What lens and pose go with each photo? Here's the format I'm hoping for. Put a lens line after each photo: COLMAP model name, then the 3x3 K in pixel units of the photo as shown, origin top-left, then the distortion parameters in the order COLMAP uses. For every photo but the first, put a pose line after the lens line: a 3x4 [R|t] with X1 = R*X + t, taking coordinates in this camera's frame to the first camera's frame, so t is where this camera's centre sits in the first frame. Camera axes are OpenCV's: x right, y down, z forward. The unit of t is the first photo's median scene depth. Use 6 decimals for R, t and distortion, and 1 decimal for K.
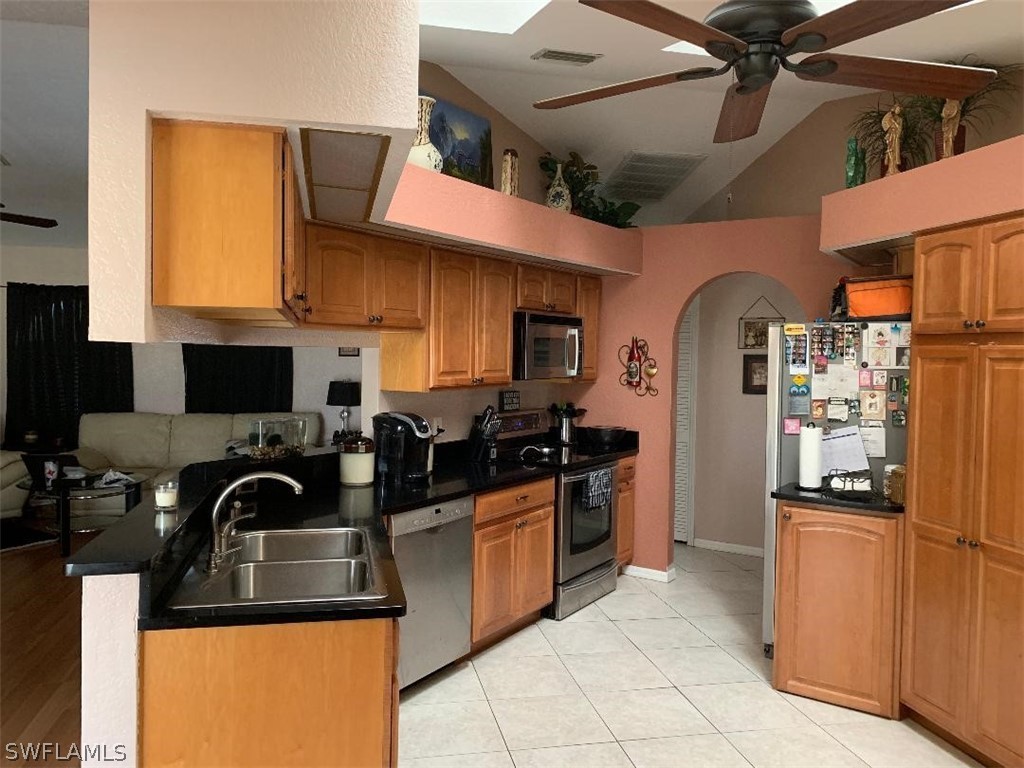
lens RADIAL K [[768.2, 0, 510.7], [0, 768.2, 379.7], [0, 0, 1]] dist [0.007421, 0.000152]
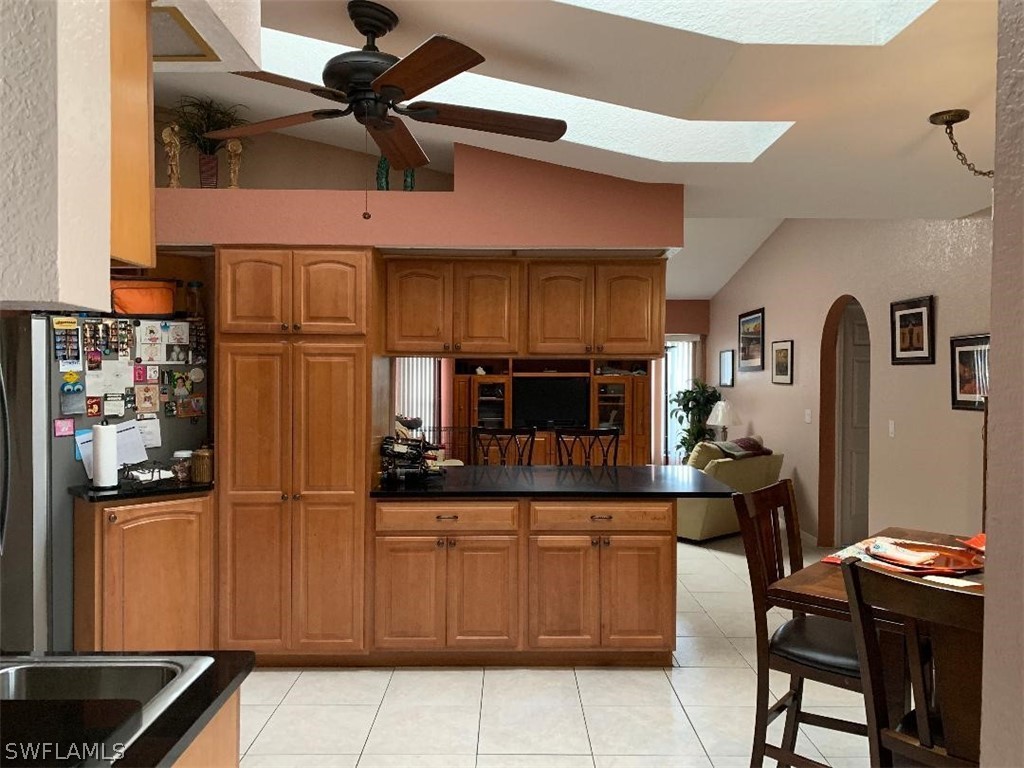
lens RADIAL K [[768.2, 0, 513.2], [0, 768.2, 383.9], [0, 0, 1]] dist [0.007421, 0.000152]
pose [[0.213067, -0.035605, 0.976389, -0.452673], [0.032039, 0.999053, 0.029440, -0.002113], [-0.976512, 0.025010, 0.214006, 0.284681]]
